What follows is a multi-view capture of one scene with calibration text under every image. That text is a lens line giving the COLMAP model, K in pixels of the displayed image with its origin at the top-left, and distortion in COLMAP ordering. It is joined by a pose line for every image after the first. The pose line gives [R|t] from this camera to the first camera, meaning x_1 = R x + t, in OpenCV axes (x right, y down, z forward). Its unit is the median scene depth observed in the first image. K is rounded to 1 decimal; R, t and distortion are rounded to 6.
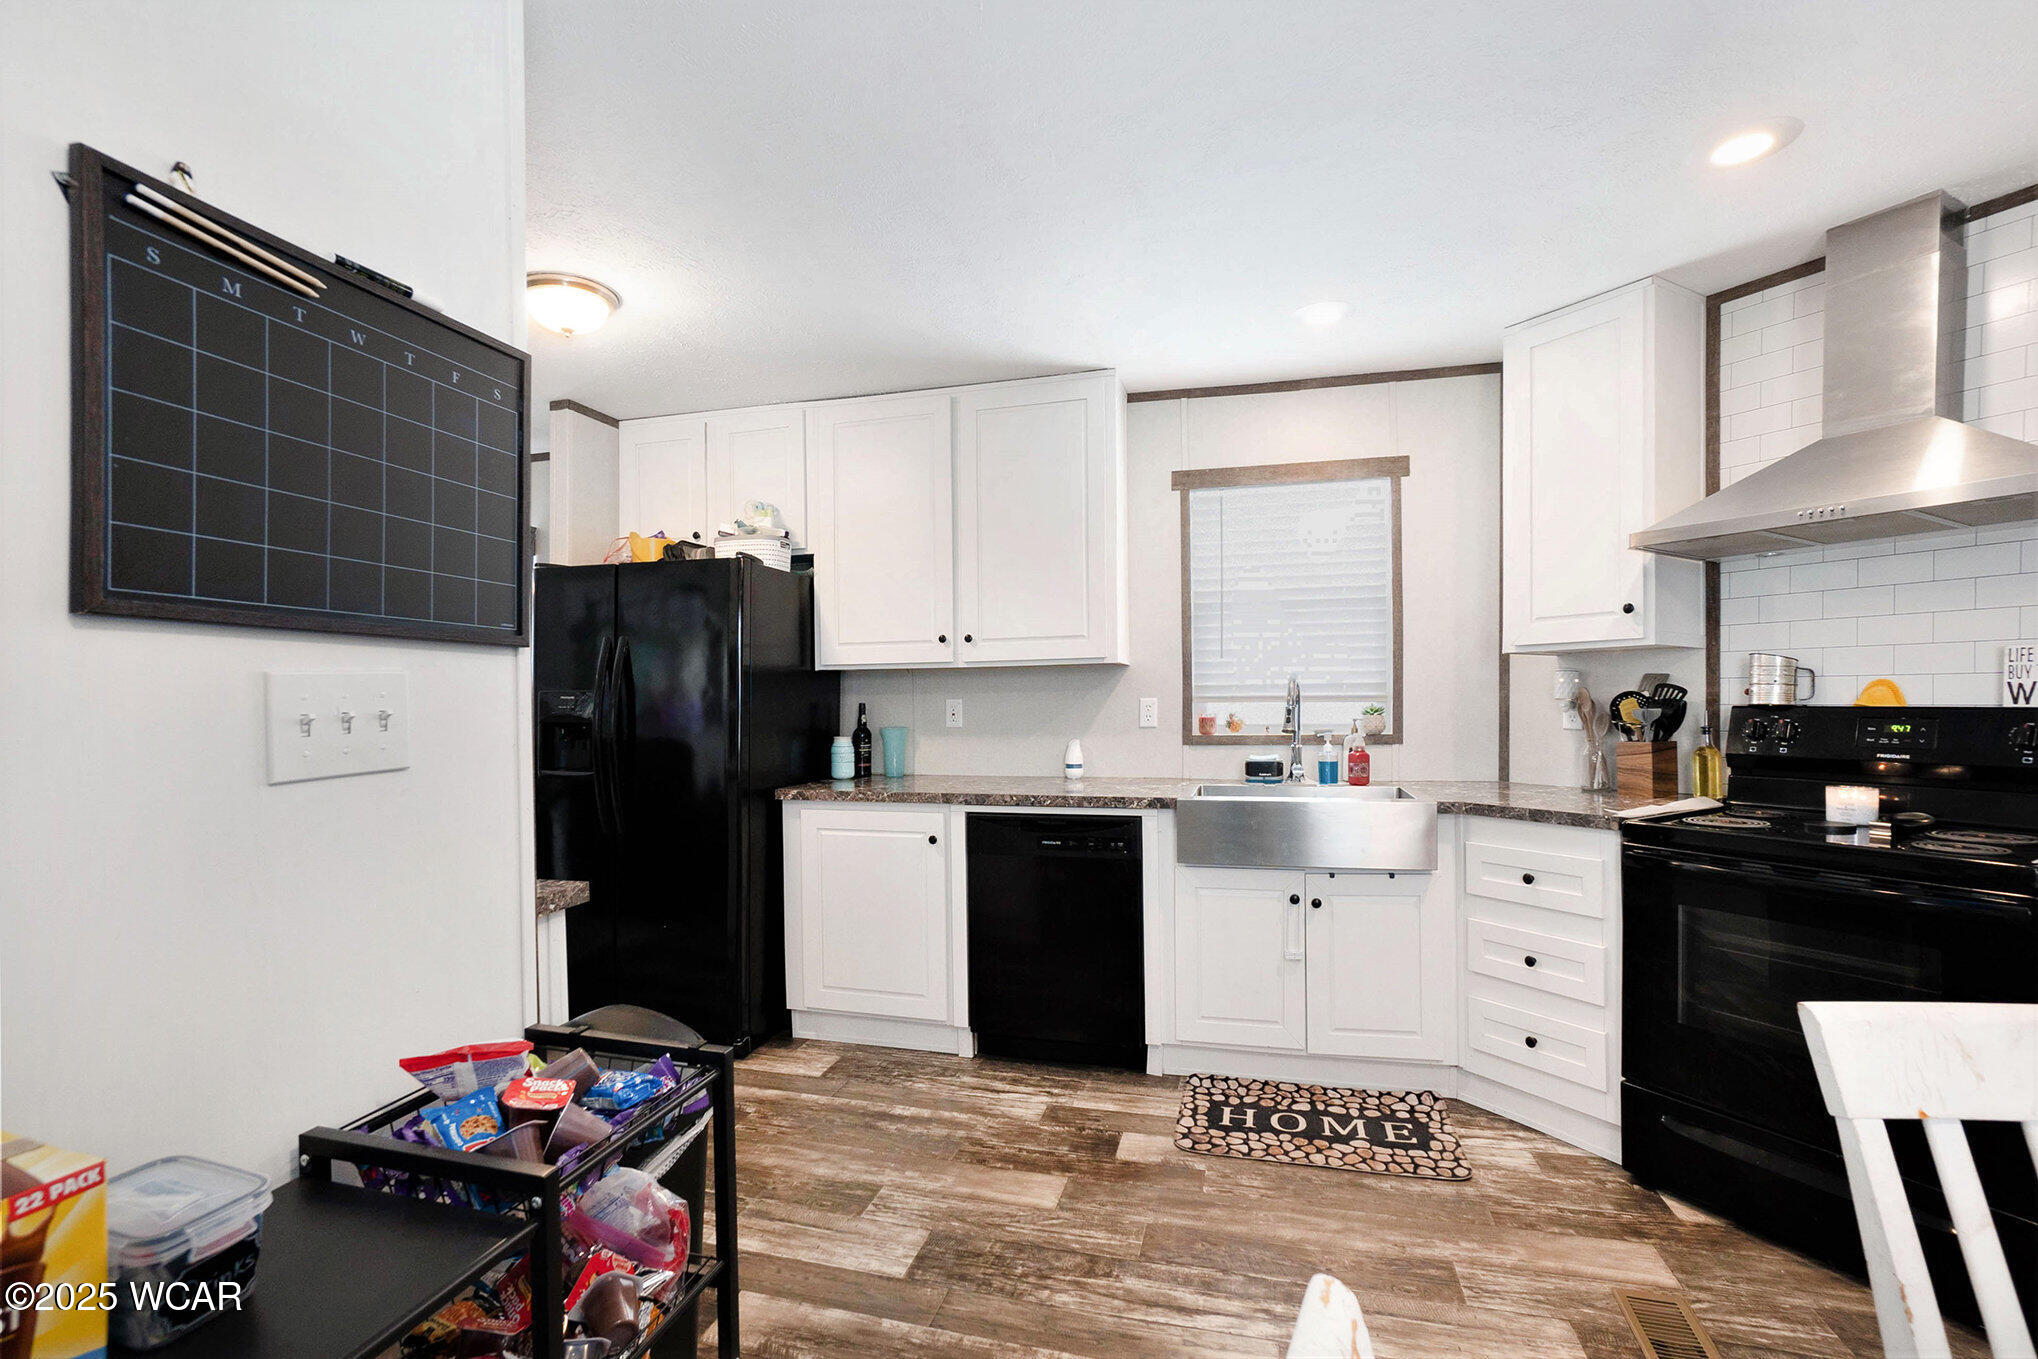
lens RADIAL K [[915.6, 0, 1015.1], [0, 915.6, 697.6], [0, 0, 1]] dist [-0.029507, 0.007247]
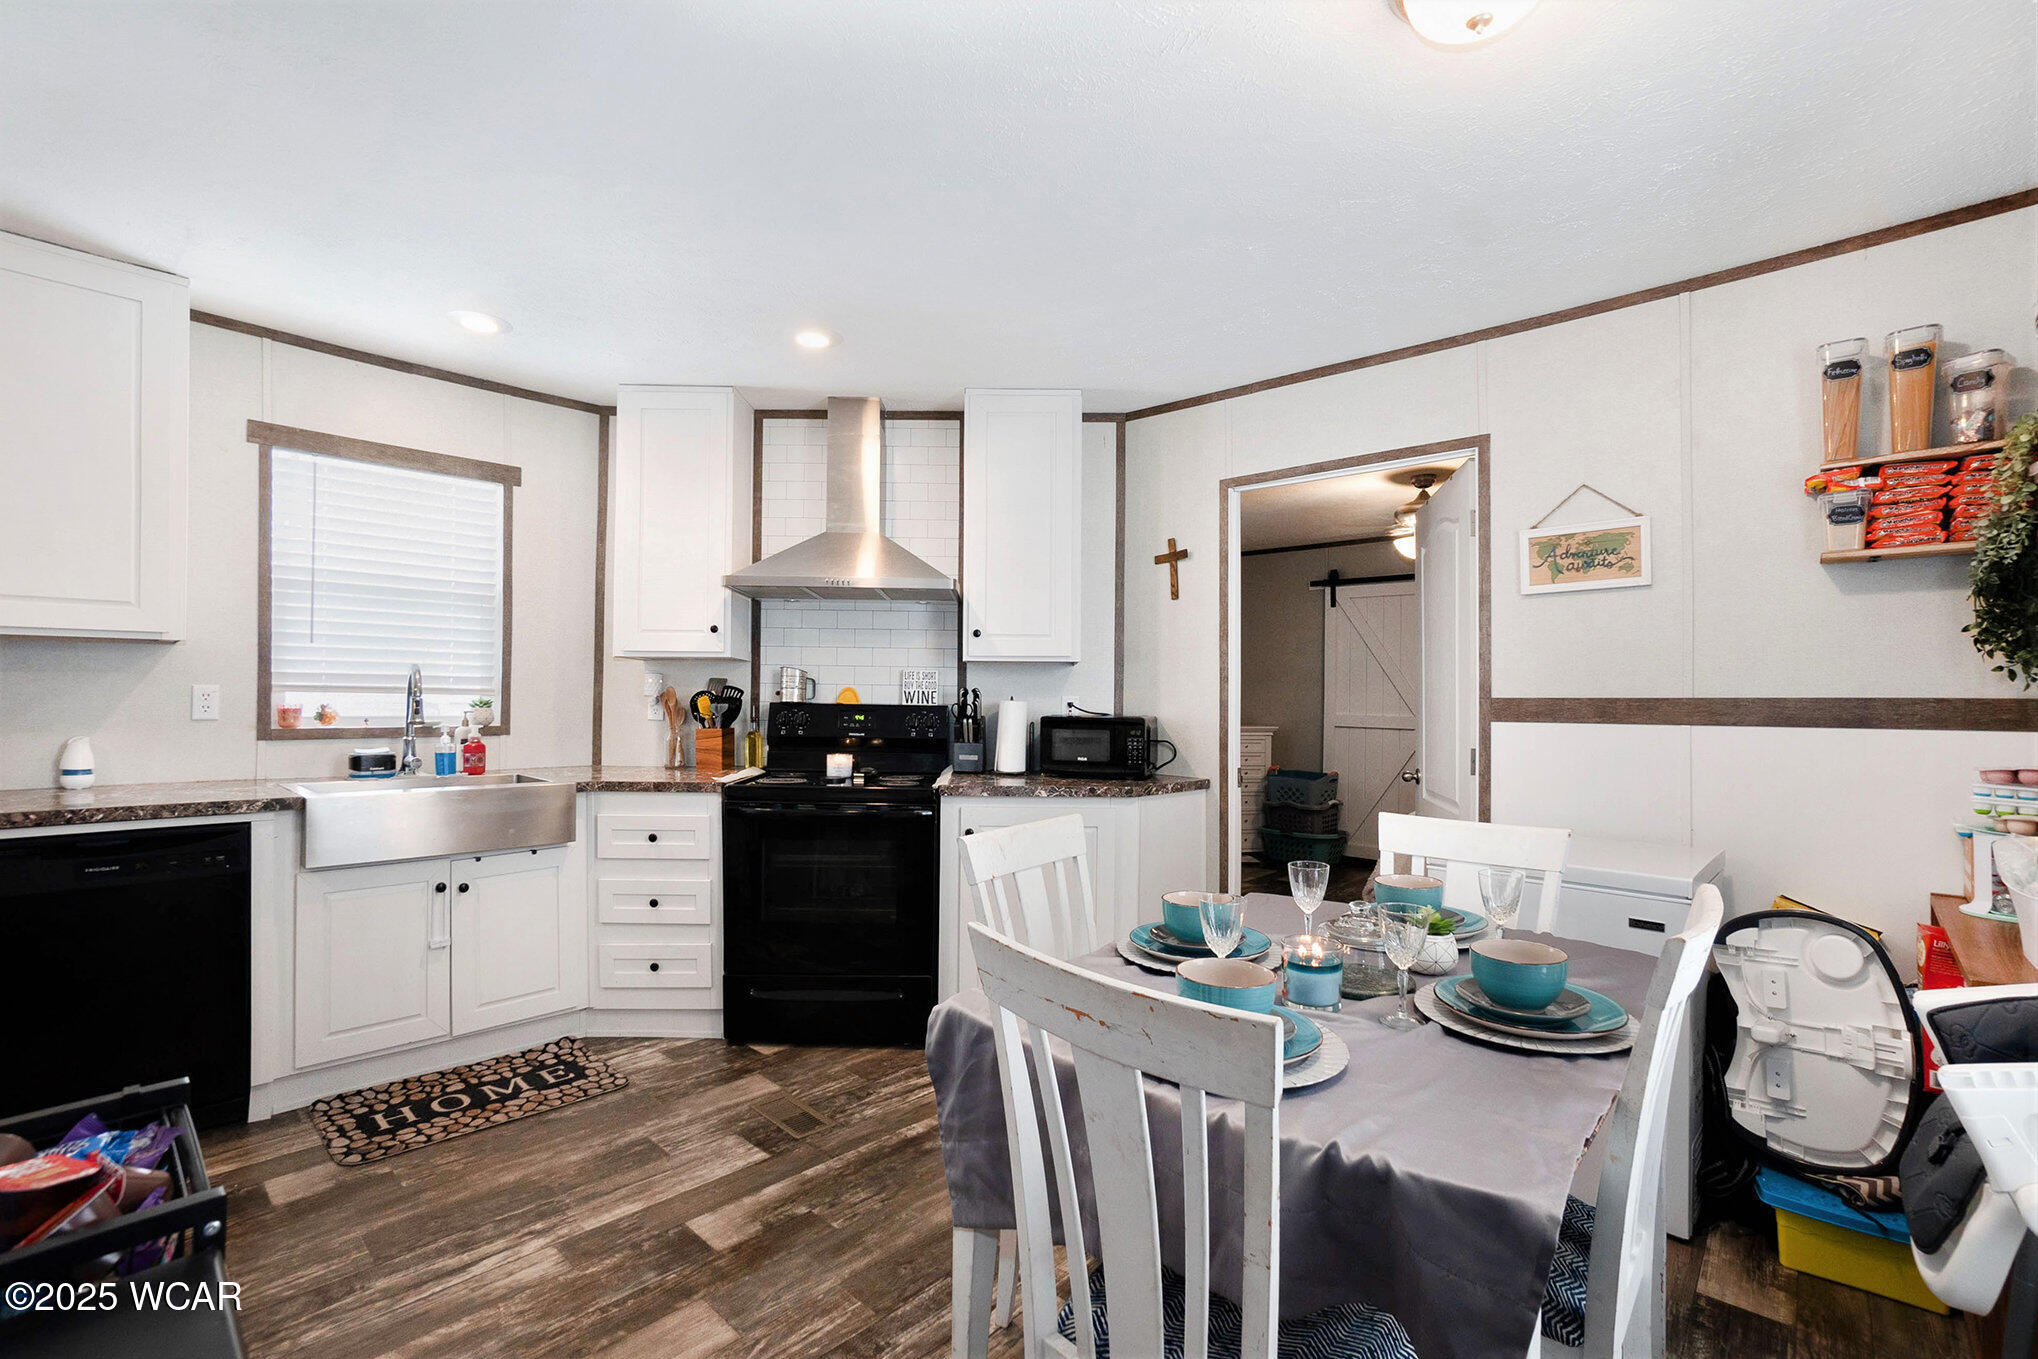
lens RADIAL K [[915.6, 0, 1020.4], [0, 915.6, 702.1], [0, 0, 1]] dist [-0.029507, 0.007247]
pose [[0.468212, 0.013969, 0.883506, -0.292210], [-0.018035, 0.999818, -0.006251, 0.009631], [-0.883432, -0.013008, 0.468379, -0.037222]]
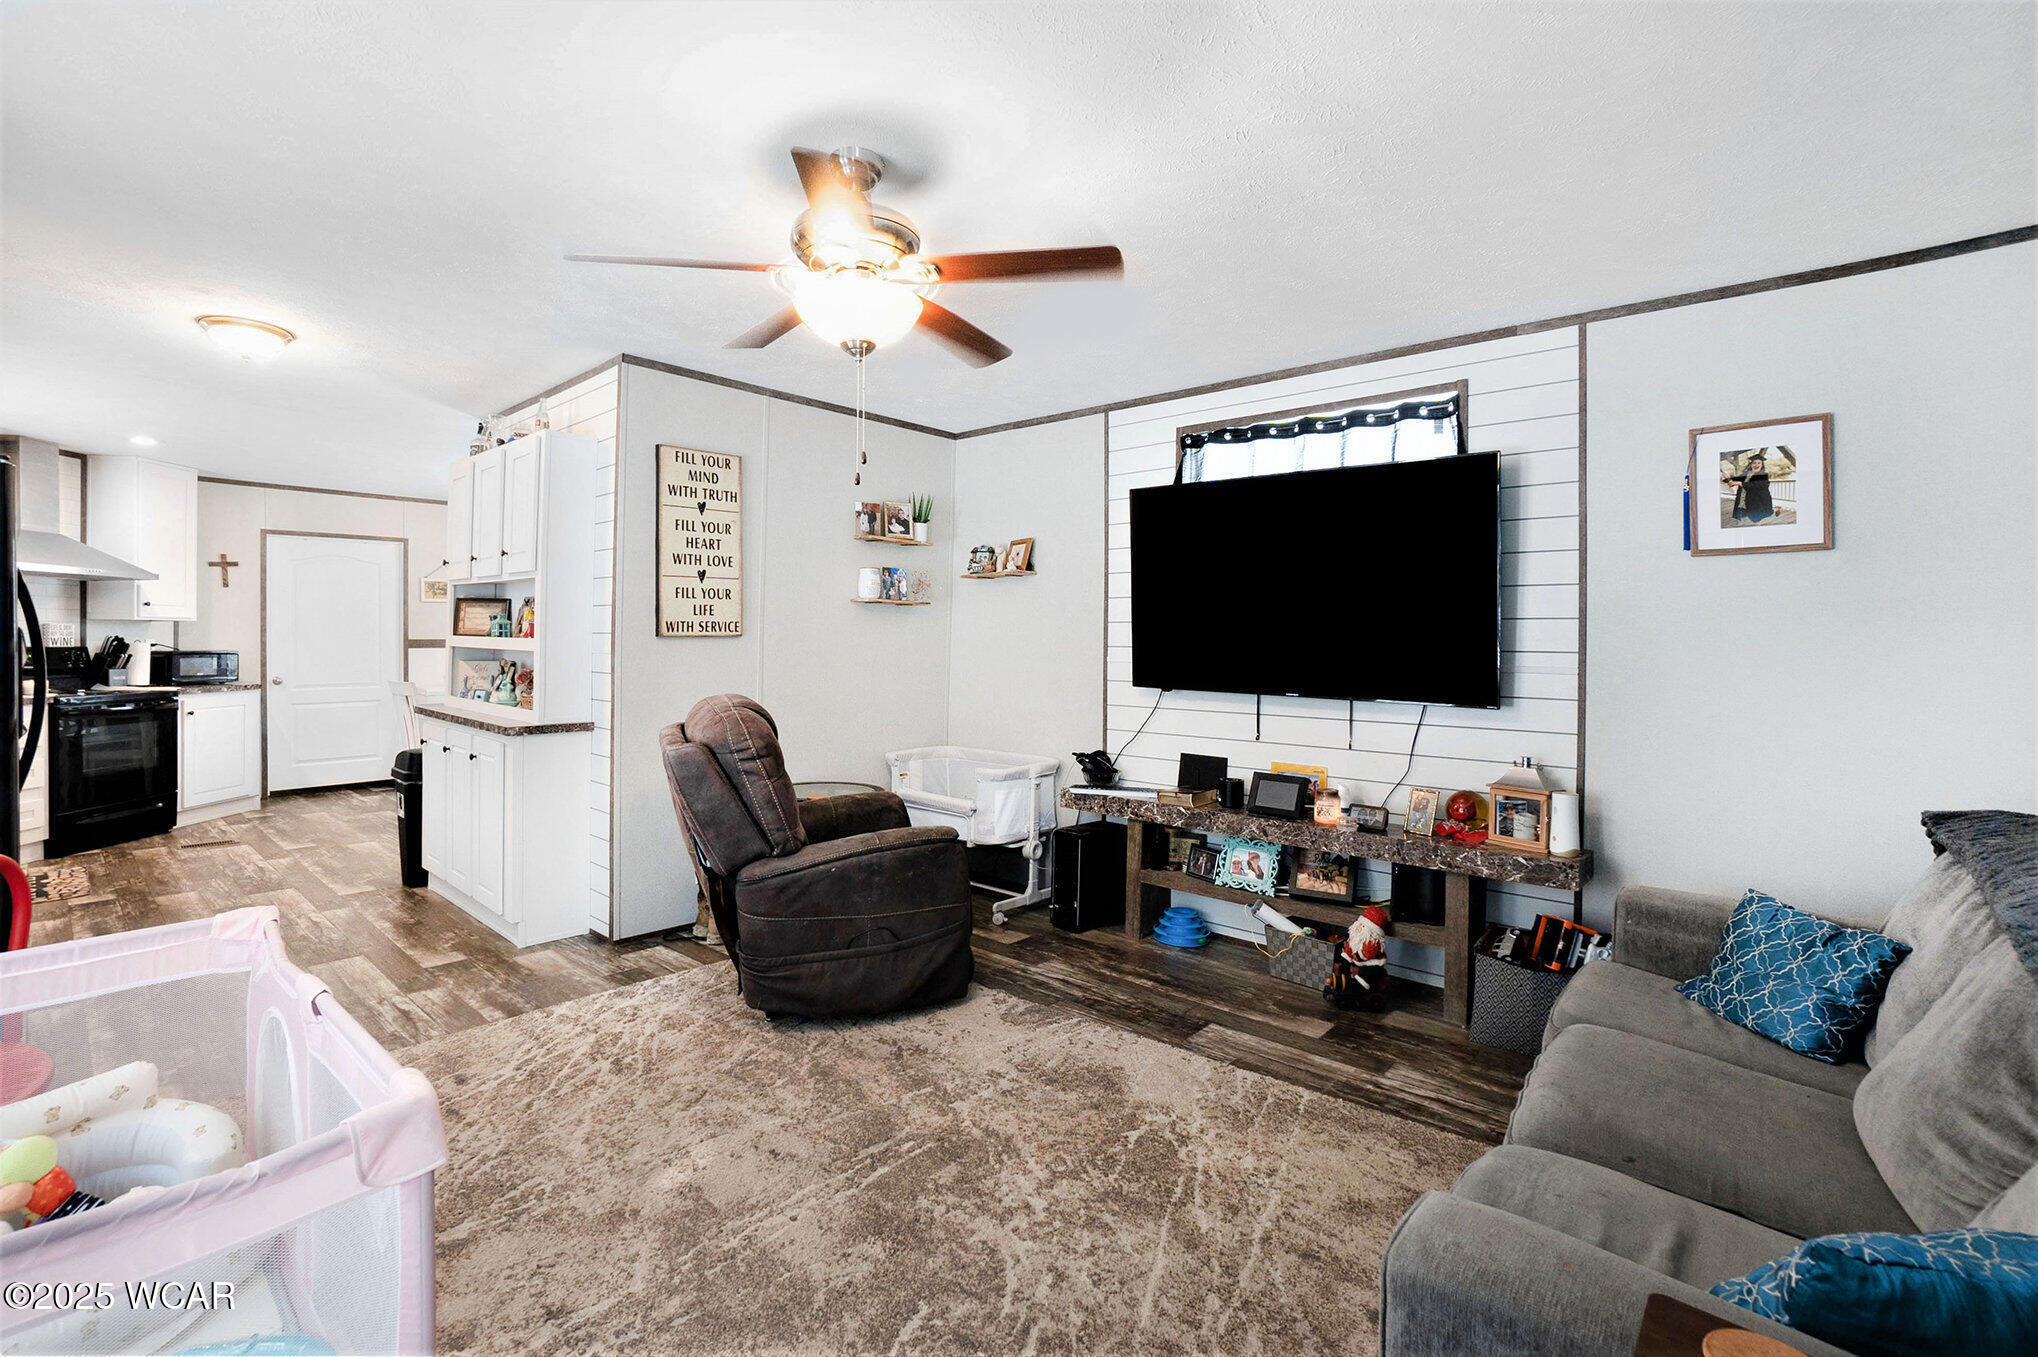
lens RADIAL K [[915.6, 0, 975.2], [0, 915.6, 635.0], [0, 0, 1]] dist [-0.029507, 0.007247]
pose [[-0.880796, 0.014633, 0.473269, -1.970973], [0.006662, 0.999806, -0.018515, 0.034565], [-0.473449, -0.013155, -0.880723, 1.583406]]
